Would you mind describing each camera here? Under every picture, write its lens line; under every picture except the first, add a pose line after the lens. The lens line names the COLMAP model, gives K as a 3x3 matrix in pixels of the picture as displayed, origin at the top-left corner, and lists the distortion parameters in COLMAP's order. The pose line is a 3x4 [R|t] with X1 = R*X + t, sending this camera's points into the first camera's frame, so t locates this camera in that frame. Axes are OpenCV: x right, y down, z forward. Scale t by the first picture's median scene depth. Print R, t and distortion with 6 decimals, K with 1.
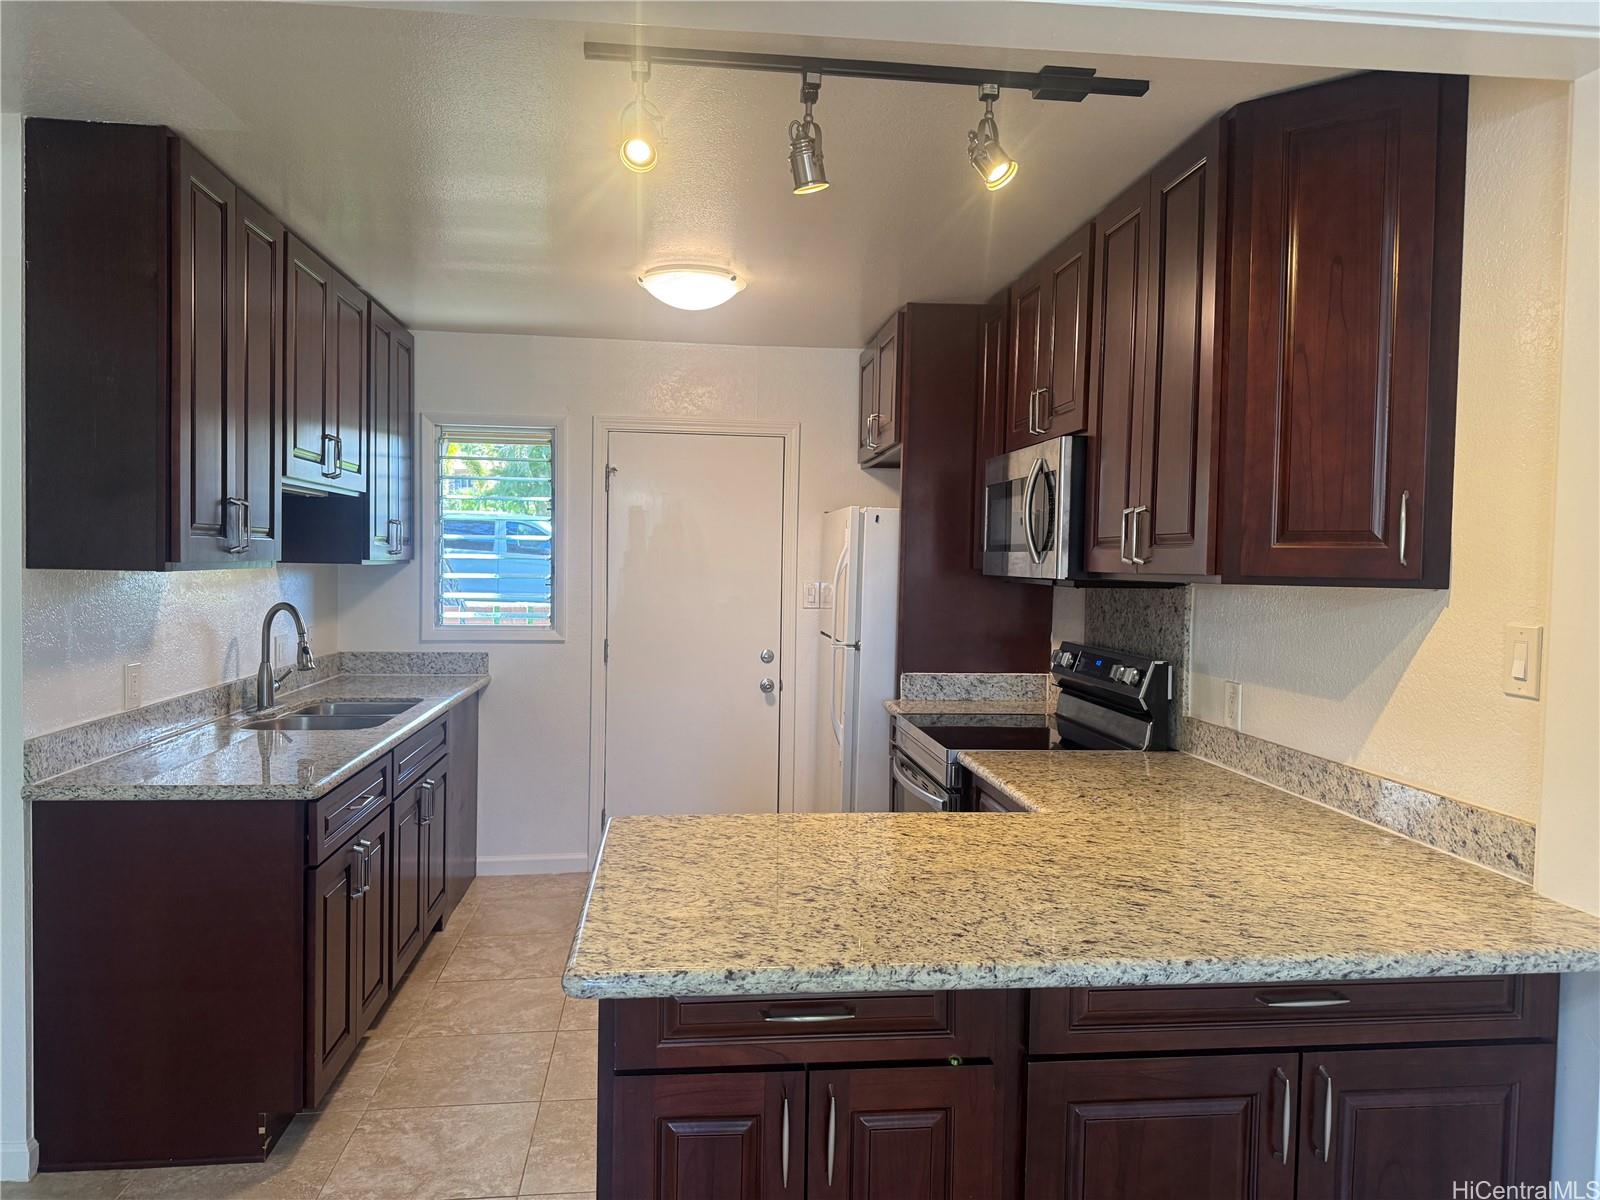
lens RADIAL K [[1124.7, 0, 794.4], [0, 1124.7, 600.2], [0, 0, 1]] dist [0.048219, -0.056587]
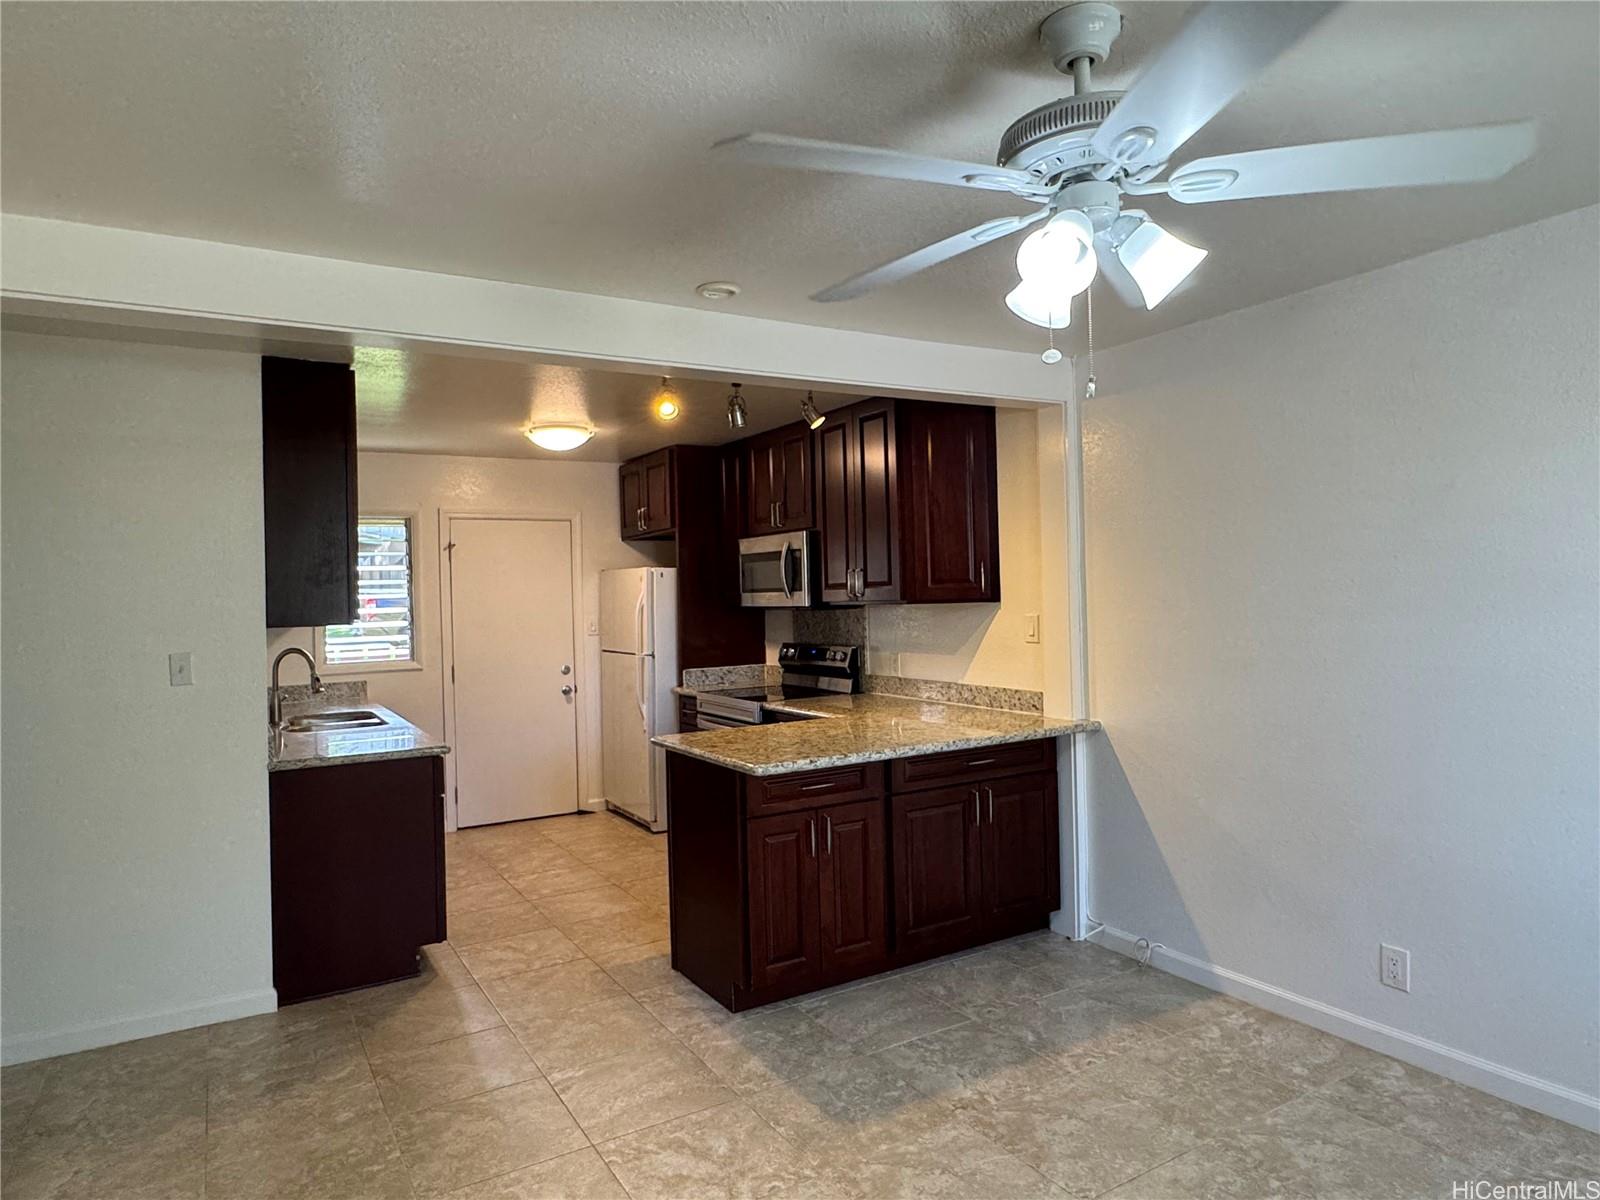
lens RADIAL K [[972.7, 0, 785.9], [0, 972.7, 592.9], [0, 0, 1]] dist [-0.003353, 0.003959]
pose [[0.912265, -0.040563, 0.407587, -0.566288], [0.056291, 0.998058, -0.026664, 0.000227], [-0.405714, 0.047269, 0.912777, -0.581850]]
